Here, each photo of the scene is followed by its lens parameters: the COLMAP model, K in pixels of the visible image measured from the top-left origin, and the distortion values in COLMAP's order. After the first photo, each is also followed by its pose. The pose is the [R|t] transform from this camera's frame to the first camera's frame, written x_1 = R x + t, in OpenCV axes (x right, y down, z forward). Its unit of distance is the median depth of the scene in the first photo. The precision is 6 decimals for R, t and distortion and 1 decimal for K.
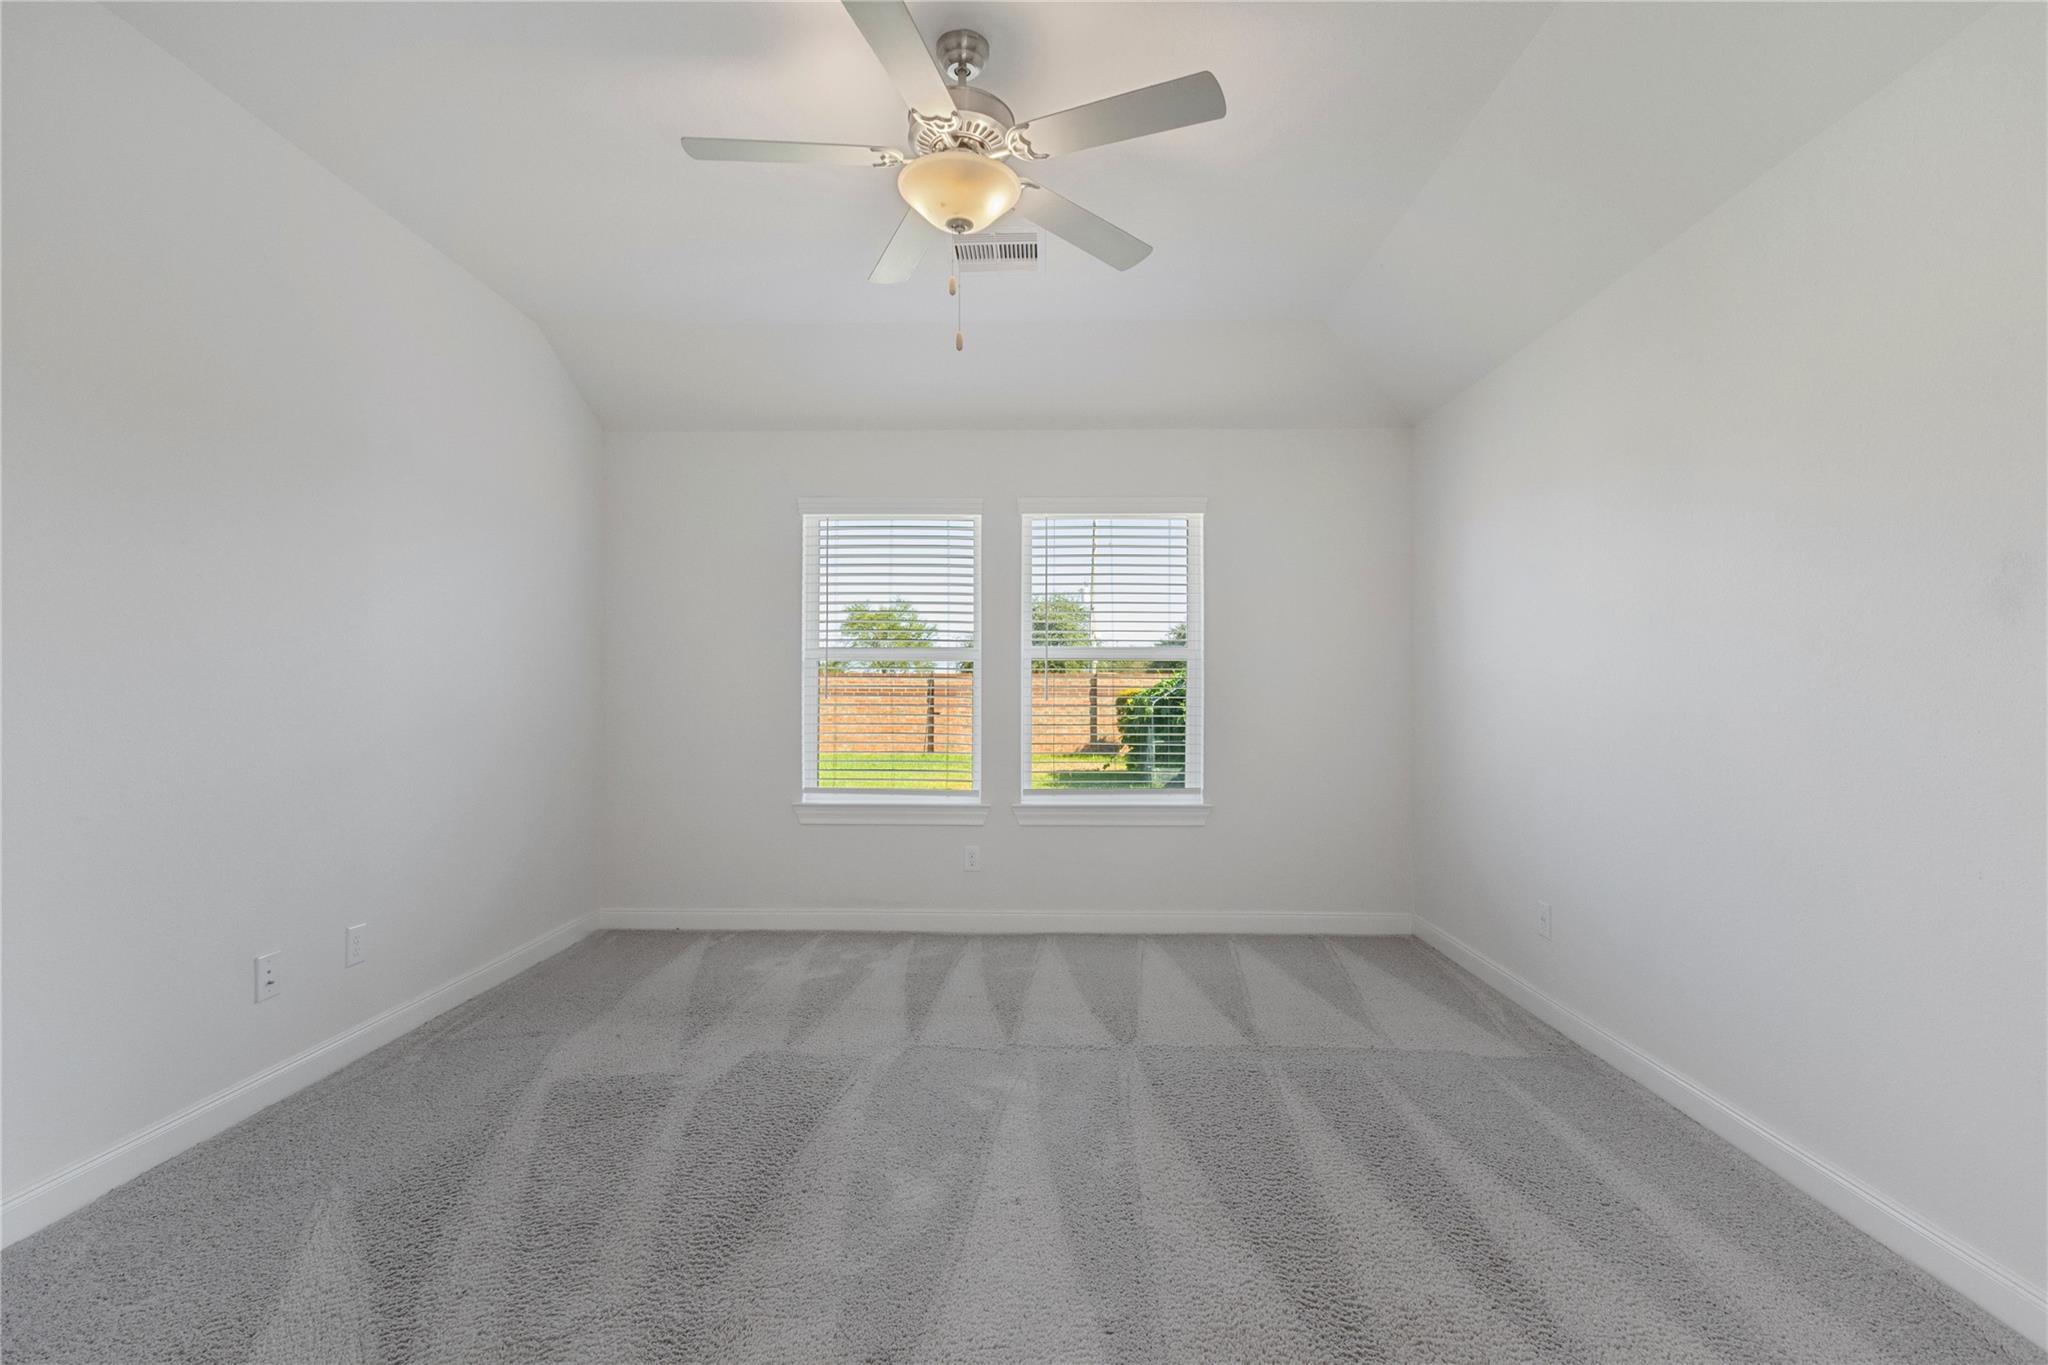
lens RADIAL K [[1039.6, 0, 1013.5], [0, 1039.6, 674.5], [0, 0, 1]] dist [-0.036161, -0.000679]
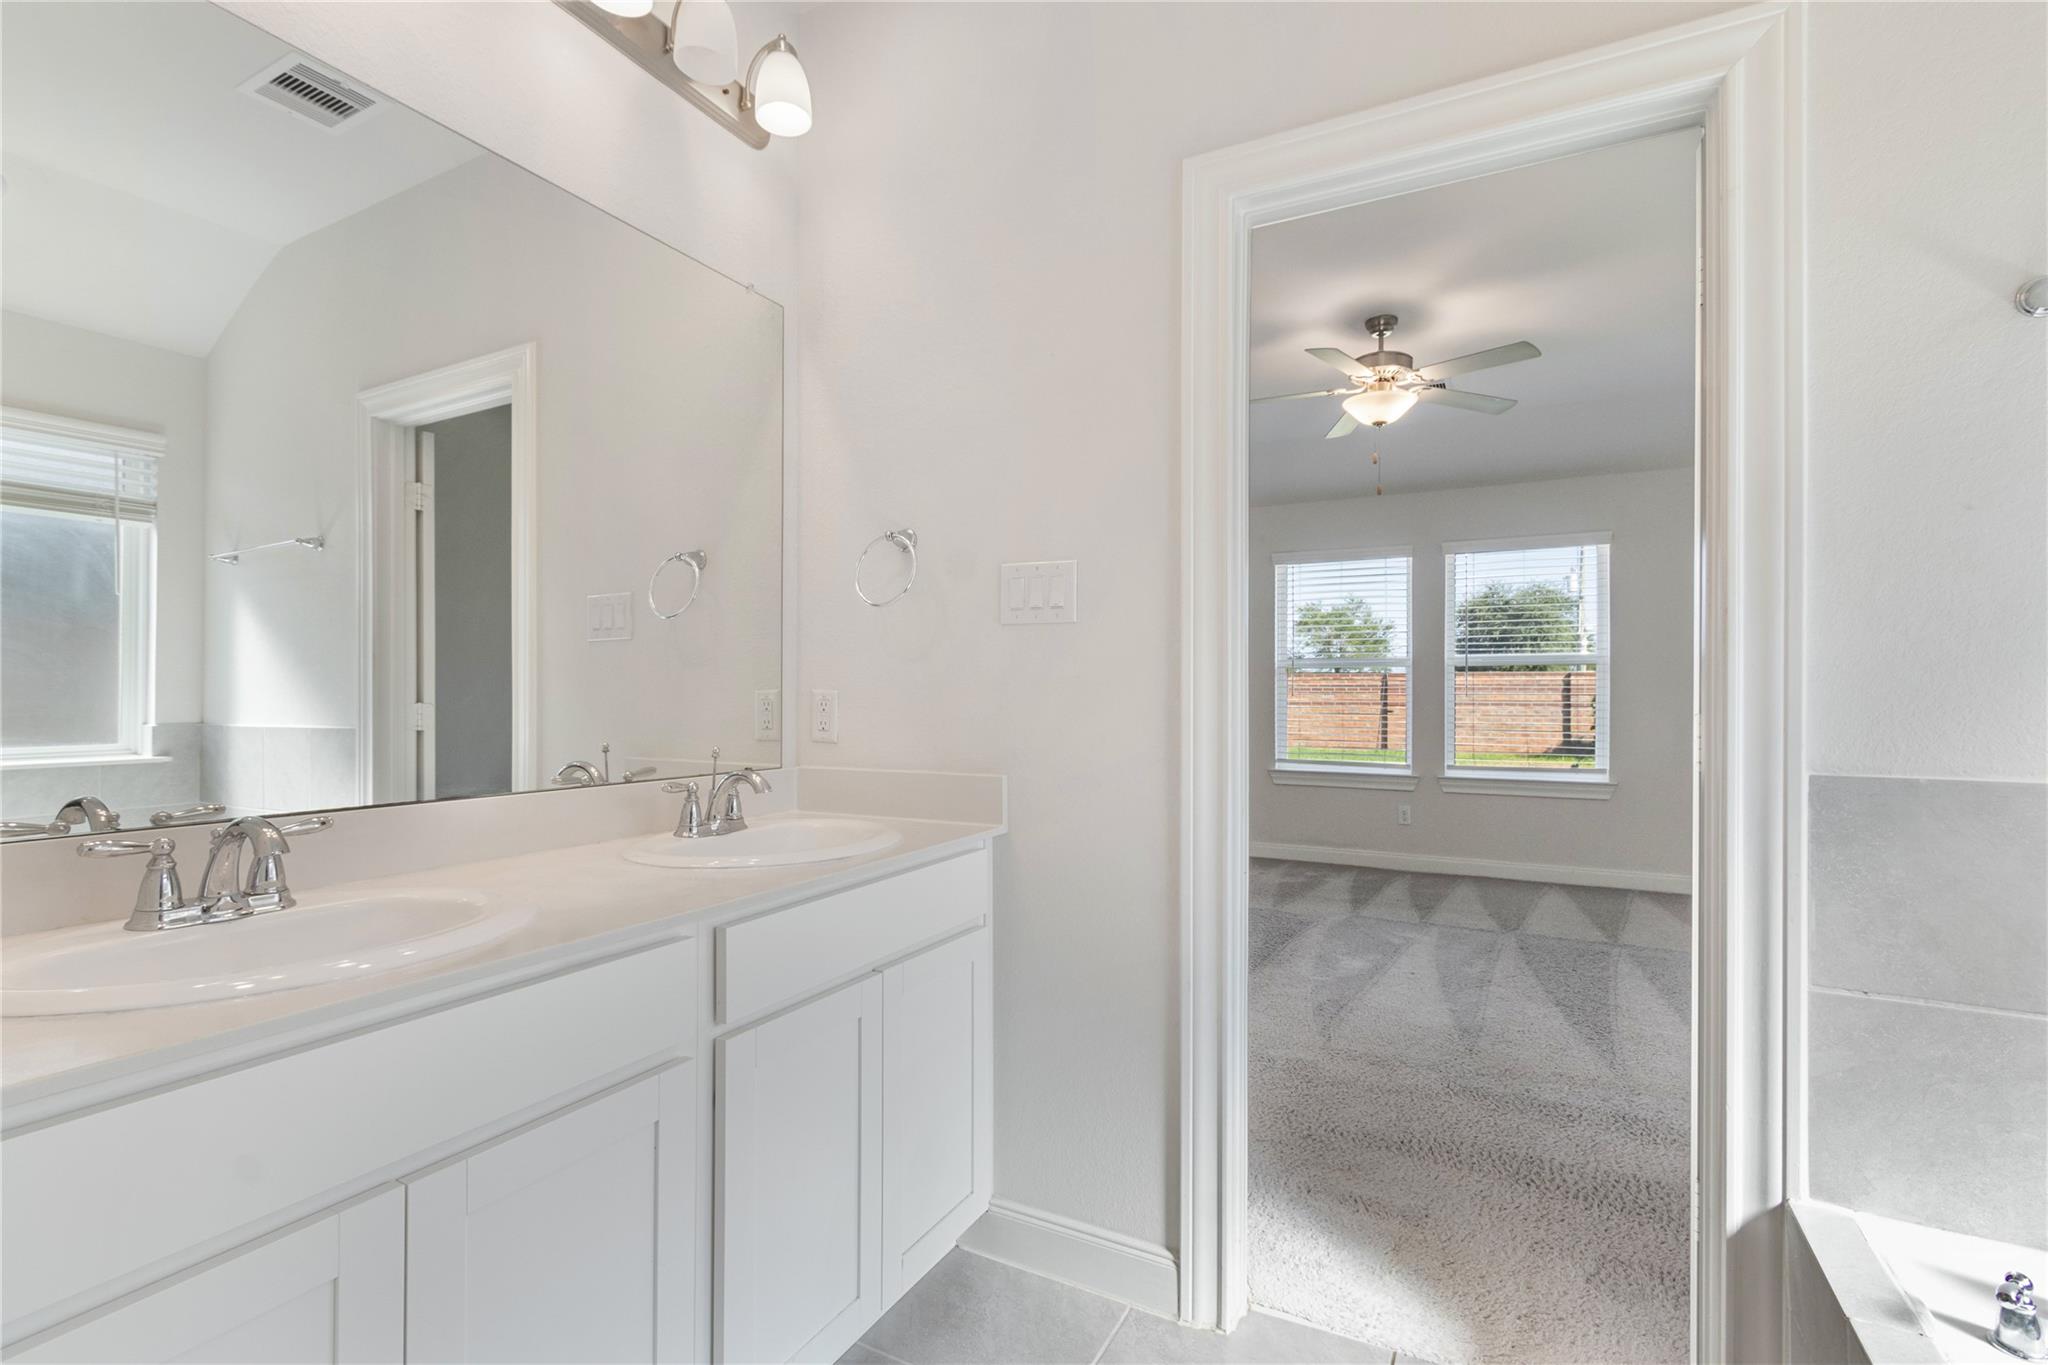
lens RADIAL K [[939.0, 0, 1014.5], [0, 939.0, 688.4], [0, 0, 1]] dist [0.004335, -0.000442]
pose [[0.898628, -0.000204, -0.438710, 0.040413], [0.006520, 0.999896, 0.012890, -0.005555], [0.438662, -0.014443, 0.898536, -0.317789]]
